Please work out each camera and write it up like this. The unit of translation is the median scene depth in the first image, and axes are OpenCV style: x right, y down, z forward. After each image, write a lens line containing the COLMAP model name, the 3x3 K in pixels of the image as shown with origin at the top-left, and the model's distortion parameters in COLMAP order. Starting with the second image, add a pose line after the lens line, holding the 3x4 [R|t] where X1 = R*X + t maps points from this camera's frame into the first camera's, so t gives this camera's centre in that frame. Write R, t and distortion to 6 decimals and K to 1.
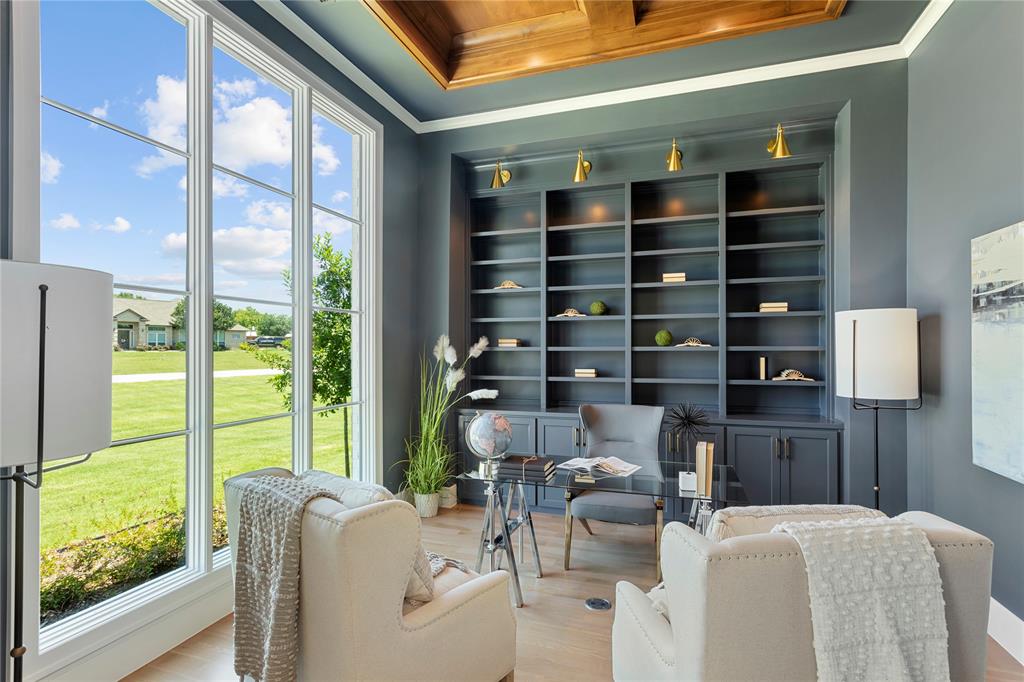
lens RADIAL K [[492.8, 0, 513.3], [0, 492.8, 351.7], [0, 0, 1]] dist [0.003886, 0.001052]
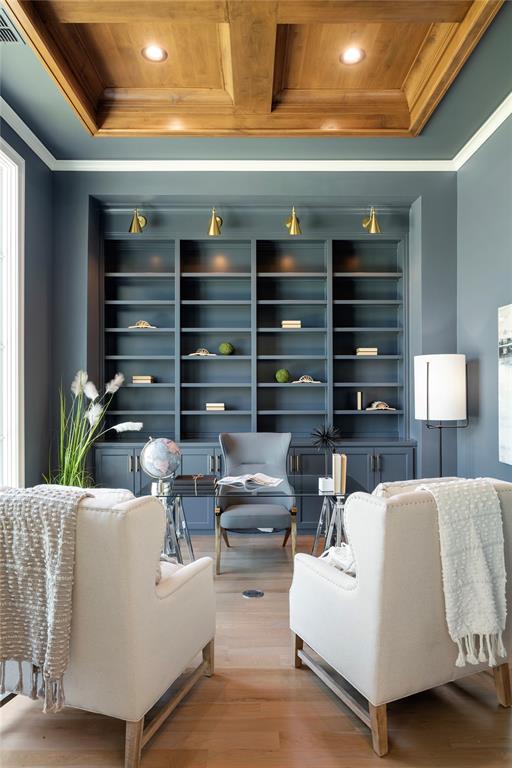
lens RADIAL K [[499.3, 0, 255.5], [0, 499.3, 395.0], [0, 0, 1]] dist [-0.002812, 0.000911]
pose [[0.947951, -0.003726, 0.318395, -0.144475], [0.002903, 0.999991, 0.003060, 0.015176], [-0.318403, -0.001976, 0.947953, -0.108845]]
